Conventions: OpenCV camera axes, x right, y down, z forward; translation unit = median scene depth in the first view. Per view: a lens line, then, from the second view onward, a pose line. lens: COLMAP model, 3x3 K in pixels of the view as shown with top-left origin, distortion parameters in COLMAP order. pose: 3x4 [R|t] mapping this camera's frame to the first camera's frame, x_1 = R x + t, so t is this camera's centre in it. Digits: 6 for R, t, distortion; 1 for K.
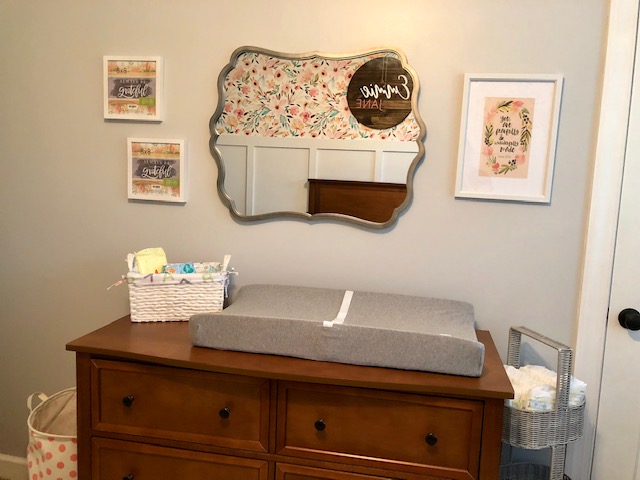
lens RADIAL K [[517.0, 0, 321.1], [0, 517.0, 237.8], [0, 0, 1]] dist [0.027655, -0.022915]
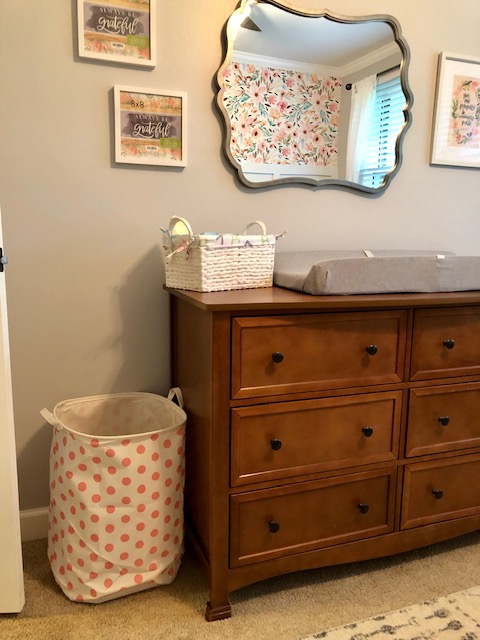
lens RADIAL K [[517.0, 0, 239.6], [0, 517.0, 325.2], [0, 0, 1]] dist [0.027655, -0.022915]
pose [[0.858860, -0.116305, 0.498832, -0.751959], [0.082134, 0.992549, 0.090003, 0.143835], [-0.505583, -0.036329, 0.862013, 0.209122]]
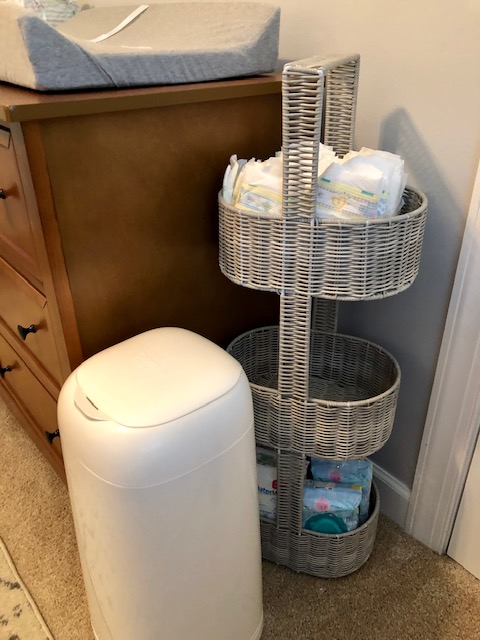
lens RADIAL K [[517.0, 0, 241.0], [0, 517.0, 318.8], [0, 0, 1]] dist [0.027655, -0.022915]
pose [[0.765018, 0.274508, -0.582575, 0.628114], [-0.031995, 0.919690, 0.391340, 0.207267], [0.643214, -0.280743, 0.712362, 0.549704]]
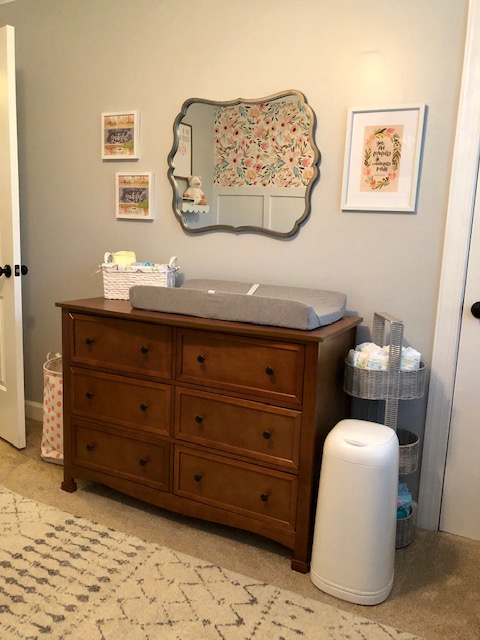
lens RADIAL K [[517.0, 0, 243.6], [0, 517.0, 320.0], [0, 0, 1]] dist [0.027655, -0.022915]
pose [[0.961347, 0.046852, -0.271326, 0.394737], [-0.038750, 0.998631, 0.035143, 0.156055], [0.272601, -0.023271, 0.961846, -0.274682]]
